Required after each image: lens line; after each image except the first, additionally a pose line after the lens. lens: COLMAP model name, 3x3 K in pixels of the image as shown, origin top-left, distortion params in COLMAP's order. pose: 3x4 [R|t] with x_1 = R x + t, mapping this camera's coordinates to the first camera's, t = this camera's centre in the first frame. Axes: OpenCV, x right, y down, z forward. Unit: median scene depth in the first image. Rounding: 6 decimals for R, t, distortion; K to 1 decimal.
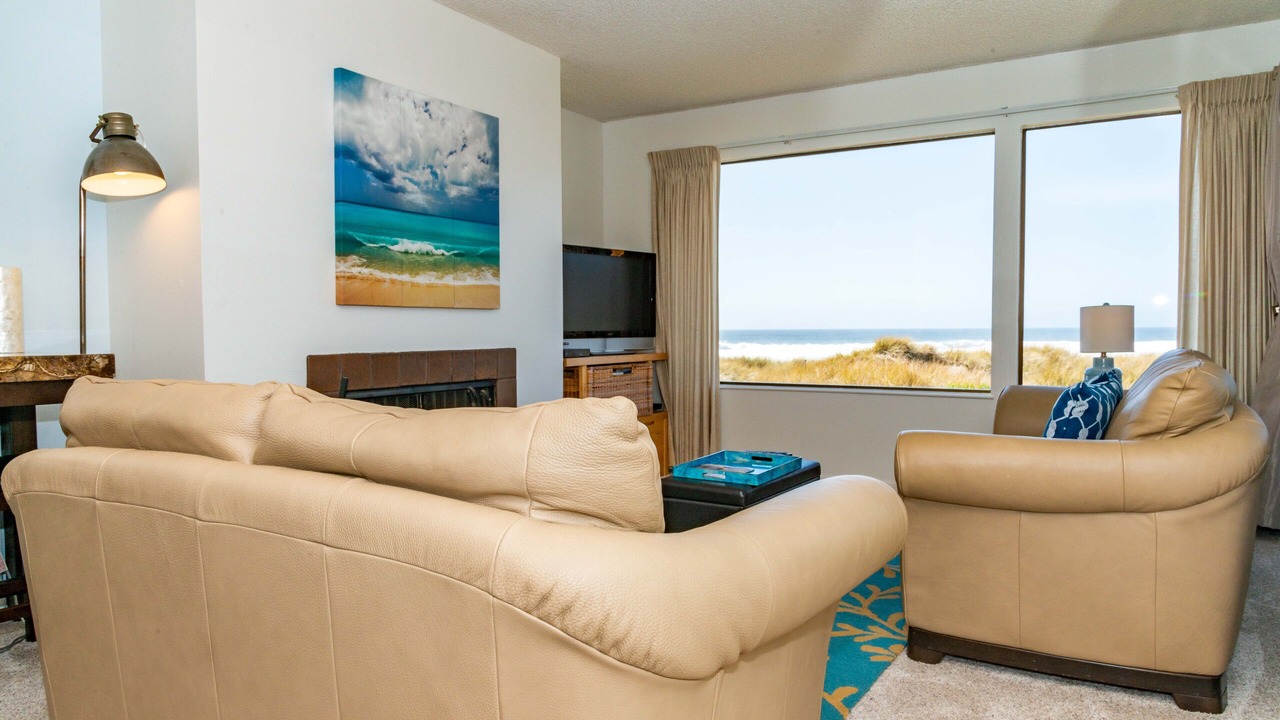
lens RADIAL K [[880.9, 0, 646.6], [0, 880.9, 361.4], [0, 0, 1]] dist [-0.001667, -0.014355]
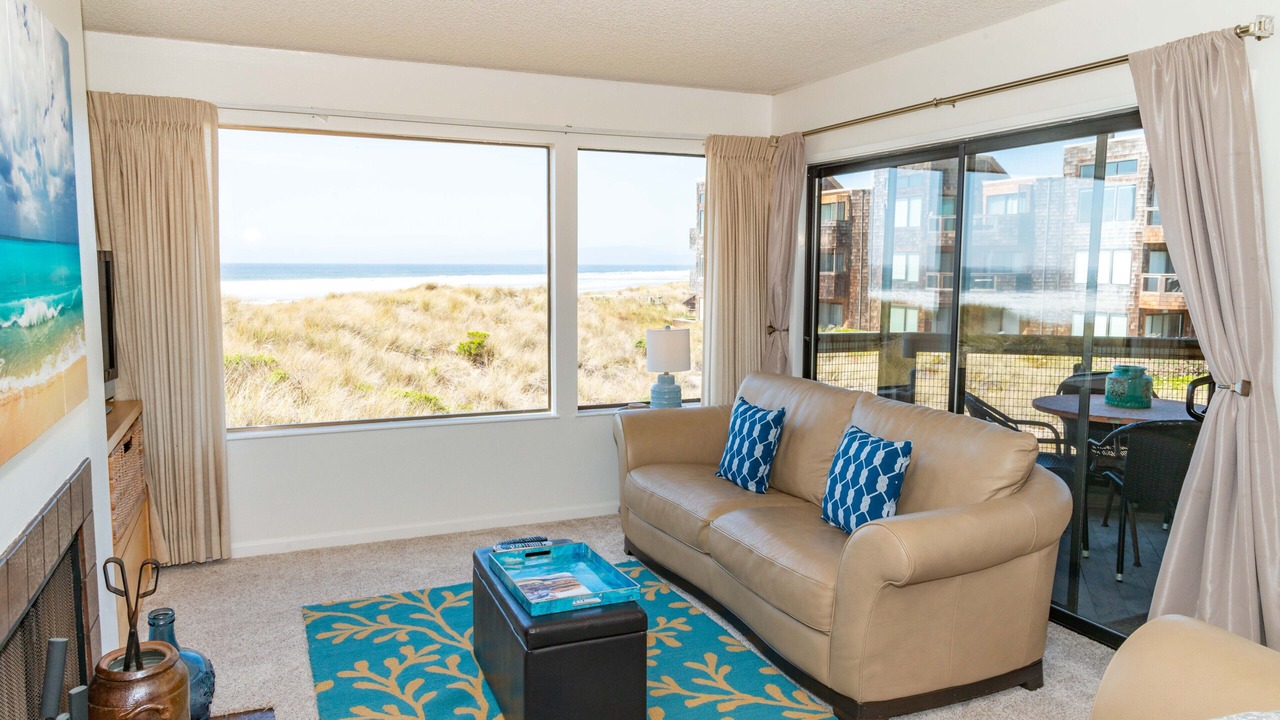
lens RADIAL K [[880.9, 0, 646.6], [0, 880.9, 361.4], [0, 0, 1]] dist [-0.001667, -0.014355]
pose [[0.571940, -0.082603, 0.816126, -0.398308], [0.021619, 0.996089, 0.085667, -0.116809], [-0.820011, -0.031353, 0.571489, 0.384406]]
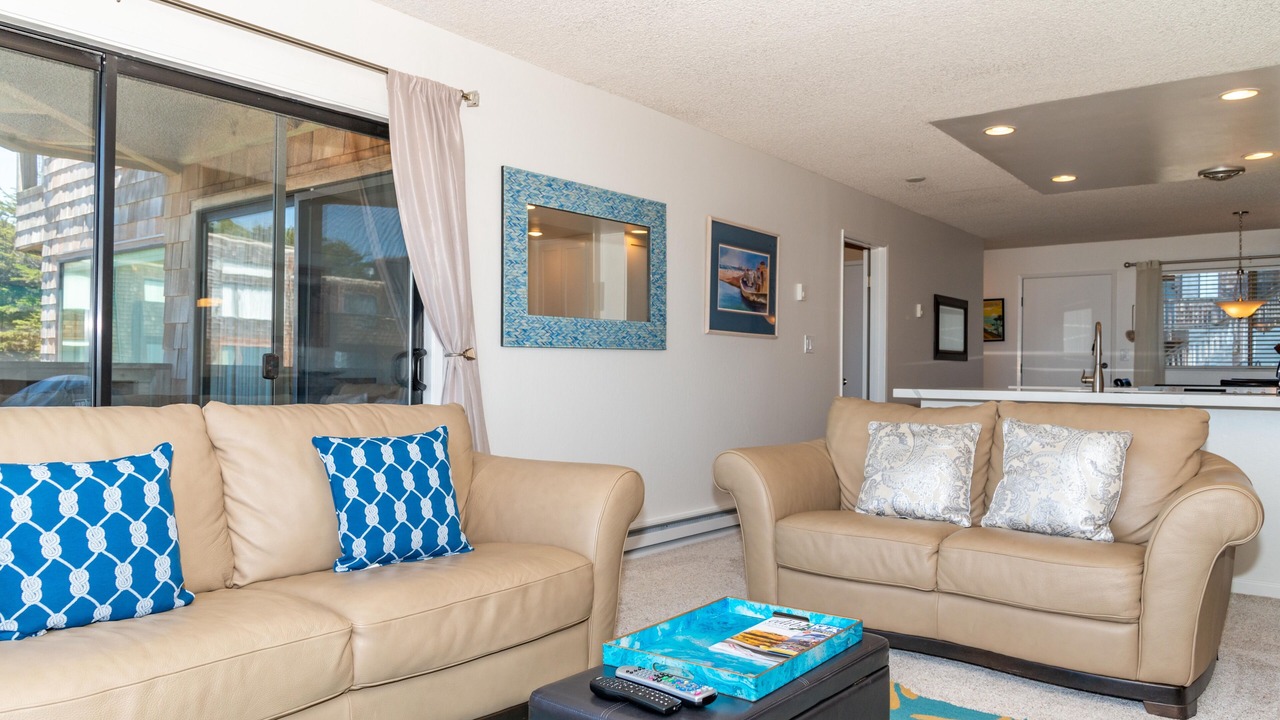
lens RADIAL K [[880.9, 0, 646.6], [0, 880.9, 361.4], [0, 0, 1]] dist [-0.001667, -0.014355]
pose [[-0.992228, -0.007659, 0.124199, 0.069535], [-0.005010, 0.999754, 0.021629, -0.048868], [-0.124334, 0.020839, -0.992022, 1.216320]]
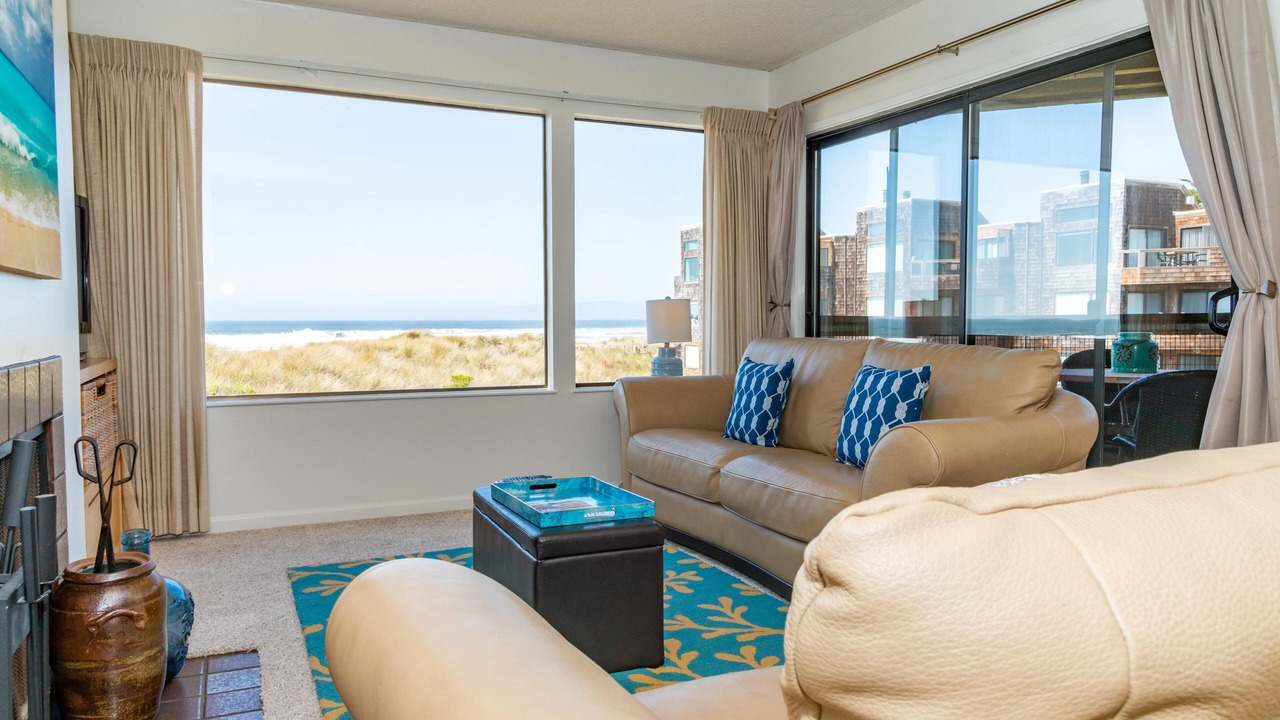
lens RADIAL K [[884.9, 0, 662.7], [0, 884.9, 374.3], [0, 0, 1]] dist [0.002589, -0.020231]
pose [[0.541377, -0.047795, 0.839421, -0.394356], [0.029494, 0.998848, 0.037850, -0.012579], [-0.840263, 0.004267, 0.542163, 0.414368]]
